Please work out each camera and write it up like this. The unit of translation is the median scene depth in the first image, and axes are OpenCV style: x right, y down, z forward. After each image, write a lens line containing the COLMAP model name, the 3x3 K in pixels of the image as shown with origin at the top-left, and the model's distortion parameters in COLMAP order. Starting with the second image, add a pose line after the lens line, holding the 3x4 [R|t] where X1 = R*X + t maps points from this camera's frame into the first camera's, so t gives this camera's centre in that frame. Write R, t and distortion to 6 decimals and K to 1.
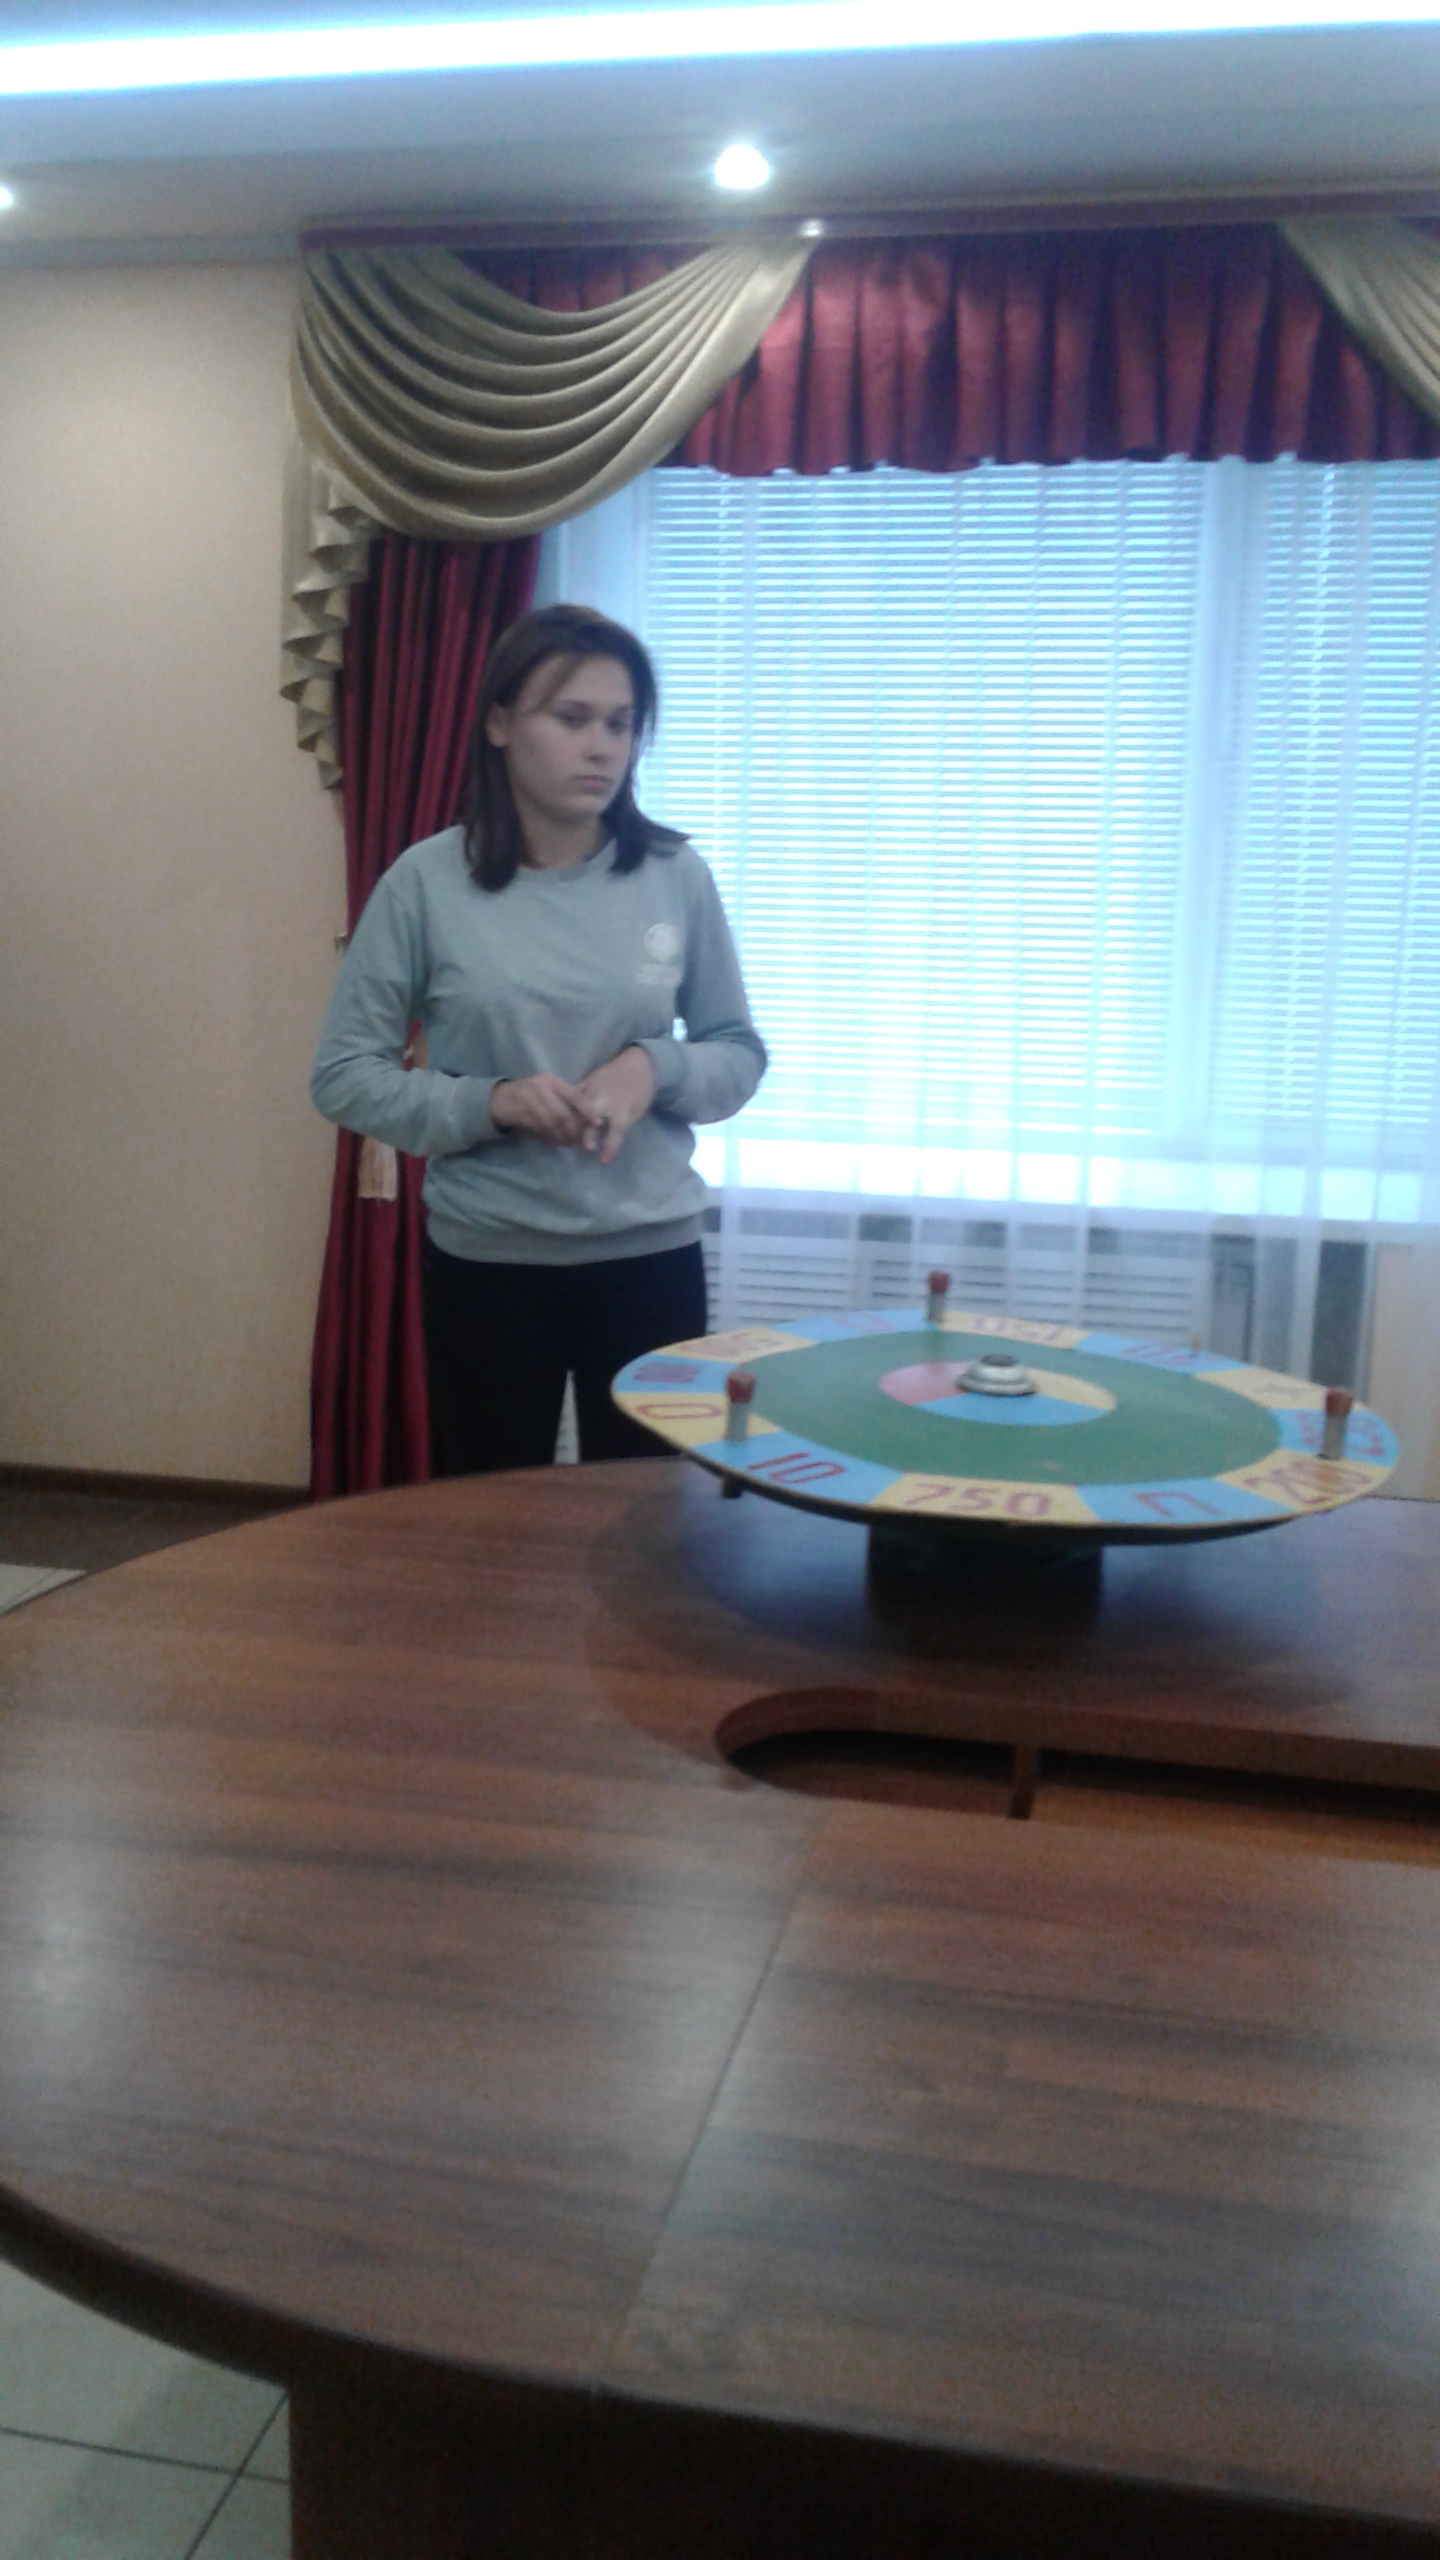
lens RADIAL K [[2230.8, 0, 678.0], [0, 2230.8, 1279.7], [0, 0, 1]] dist [-0.202262, 0.450792]
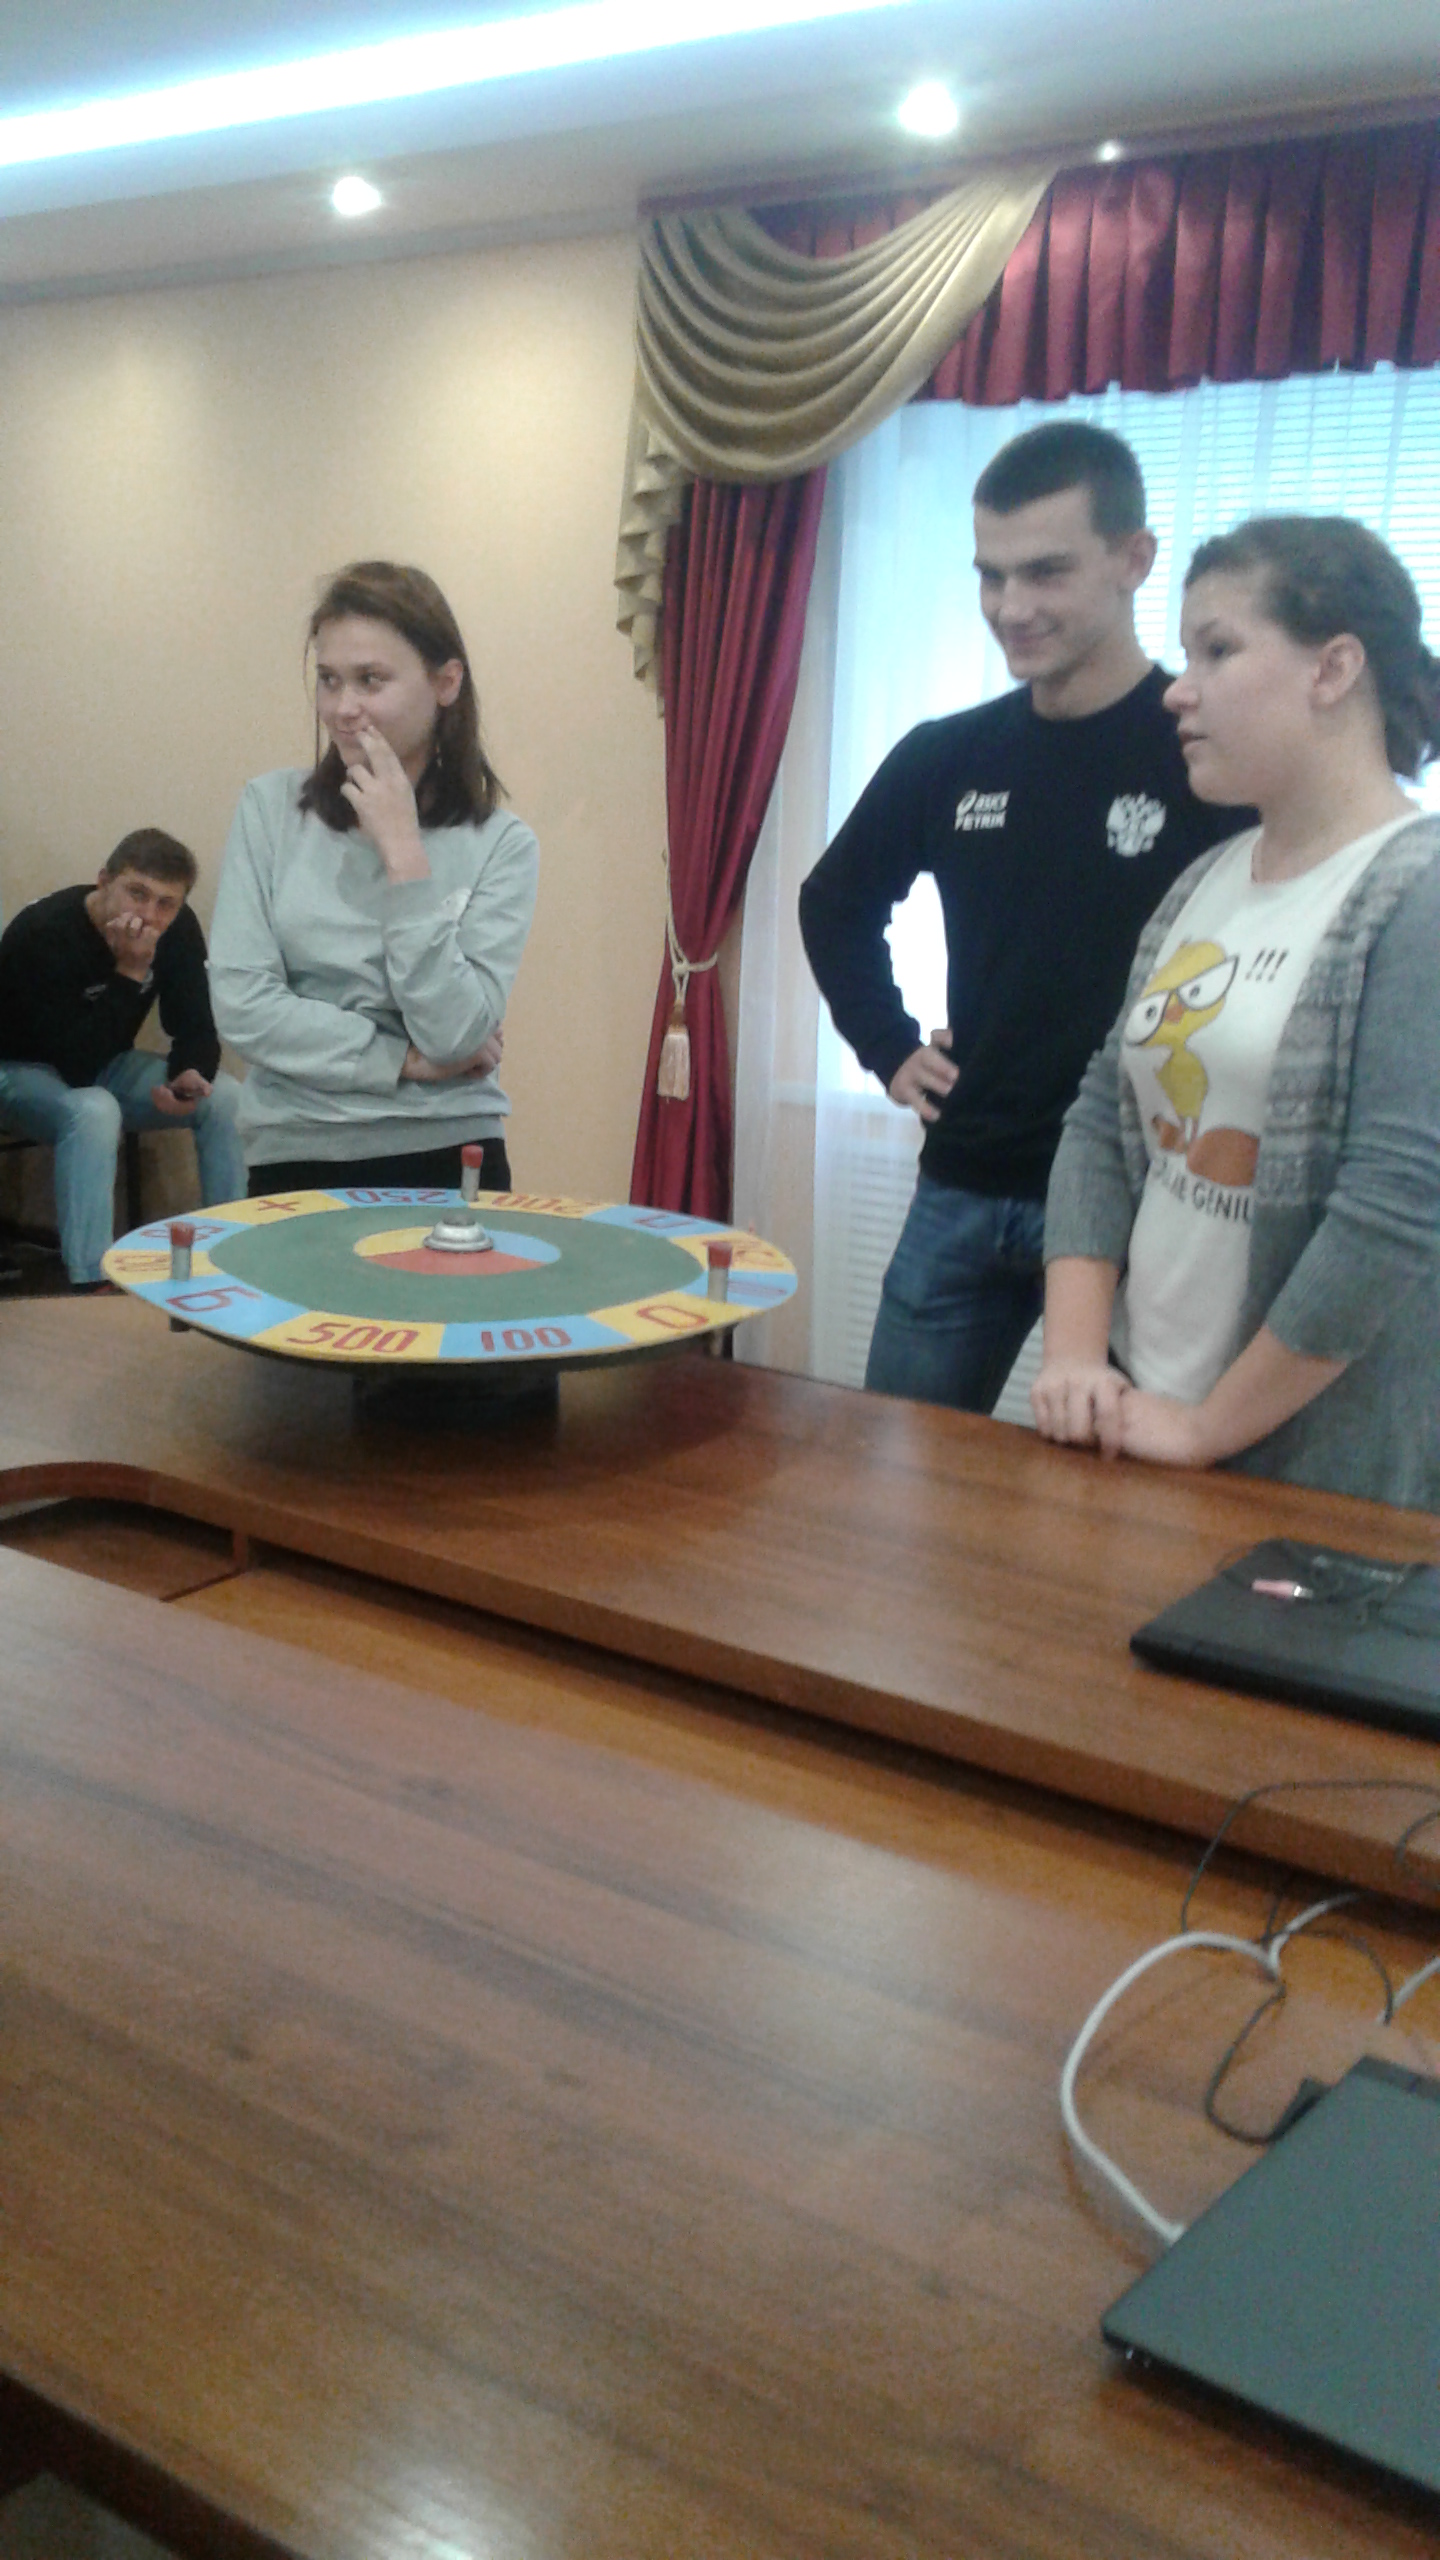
lens RADIAL K [[2198.1, 0, 720.0], [0, 2198.1, 1280.0], [0, 0, 1]] dist [-0.004066, -0.001107]
pose [[0.918144, 0.096083, -0.384421, 0.356088], [-0.080798, 0.995170, 0.055757, -0.003967], [0.387921, -0.020133, 0.921473, -0.016719]]
